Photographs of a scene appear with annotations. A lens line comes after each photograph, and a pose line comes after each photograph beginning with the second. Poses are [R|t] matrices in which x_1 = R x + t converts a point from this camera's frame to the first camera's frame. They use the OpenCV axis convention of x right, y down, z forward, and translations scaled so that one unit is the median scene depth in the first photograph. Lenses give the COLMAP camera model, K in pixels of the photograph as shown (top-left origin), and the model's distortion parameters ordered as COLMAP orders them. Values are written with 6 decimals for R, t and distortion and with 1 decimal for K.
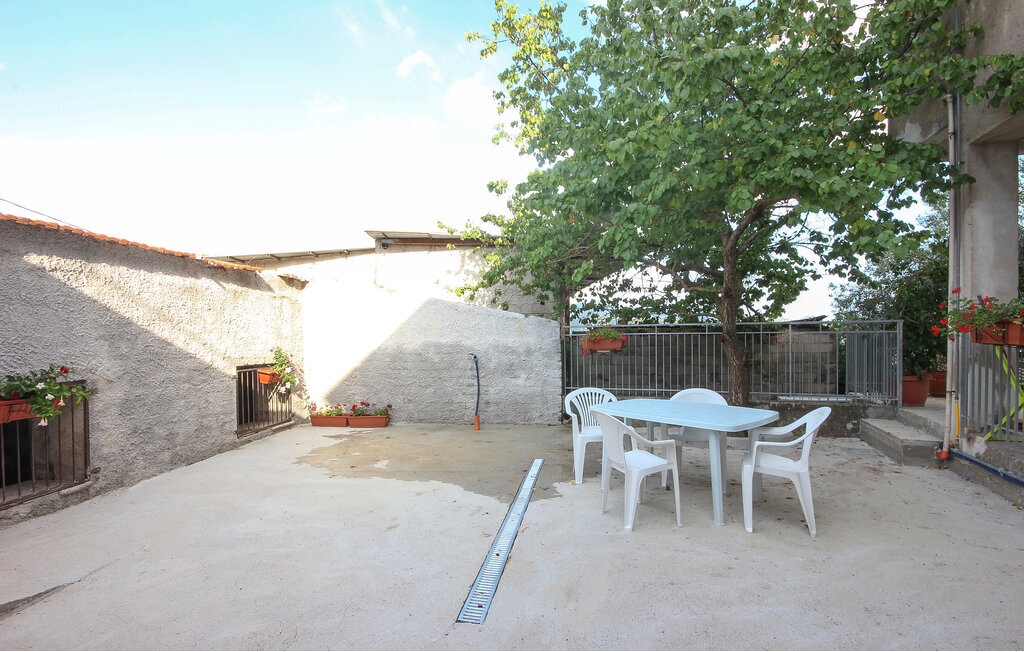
lens RADIAL K [[492.2, 0, 511.7], [0, 492.2, 329.2], [0, 0, 1]] dist [0.000742, -0.002946]
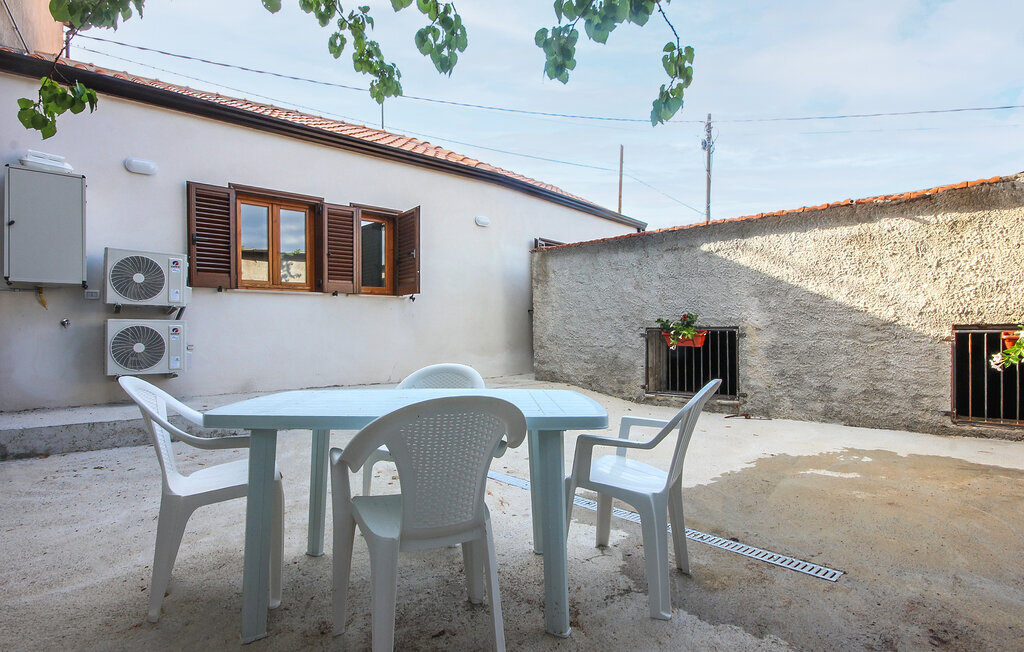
lens RADIAL K [[532.5, 0, 512.3], [0, 532.5, 331.0], [0, 0, 1]] dist [0.000636, -0.000327]
pose [[-0.619856, 0.009713, -0.784655, 0.569025], [0.020890, 0.999773, -0.004127, 0.091371], [0.784437, -0.018950, -0.619919, 1.195868]]
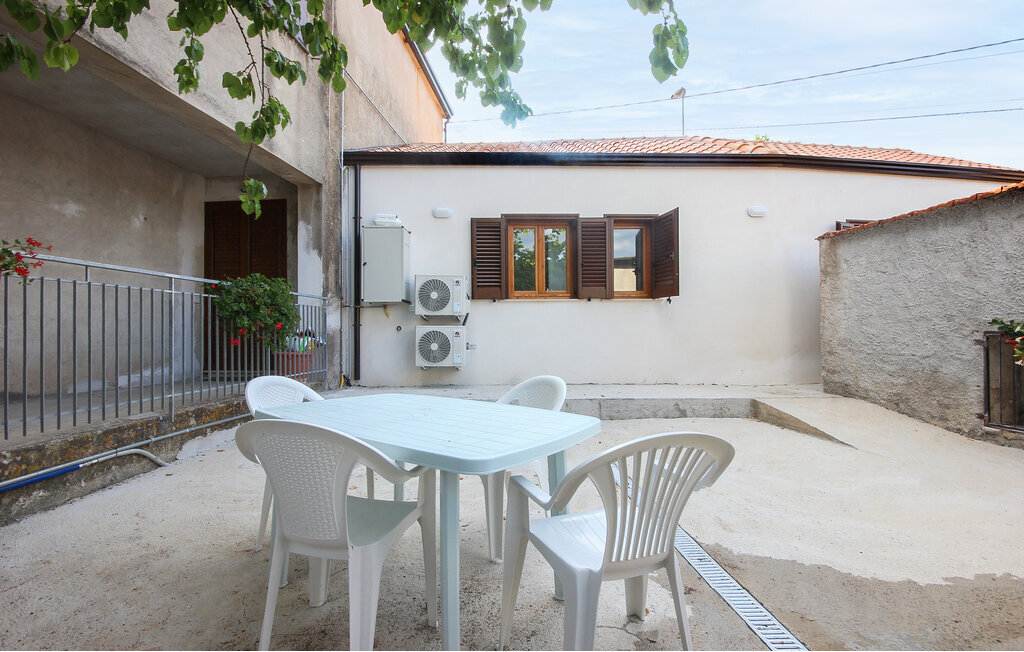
lens RADIAL K [[492.2, 0, 512.4], [0, 492.2, 328.0], [0, 0, 1]] dist [0.000742, -0.002946]
pose [[-0.976771, 0.011655, -0.213971, 0.282636], [0.015374, 0.999758, -0.015725, 0.078777], [0.213736, -0.018649, -0.976713, 1.299283]]
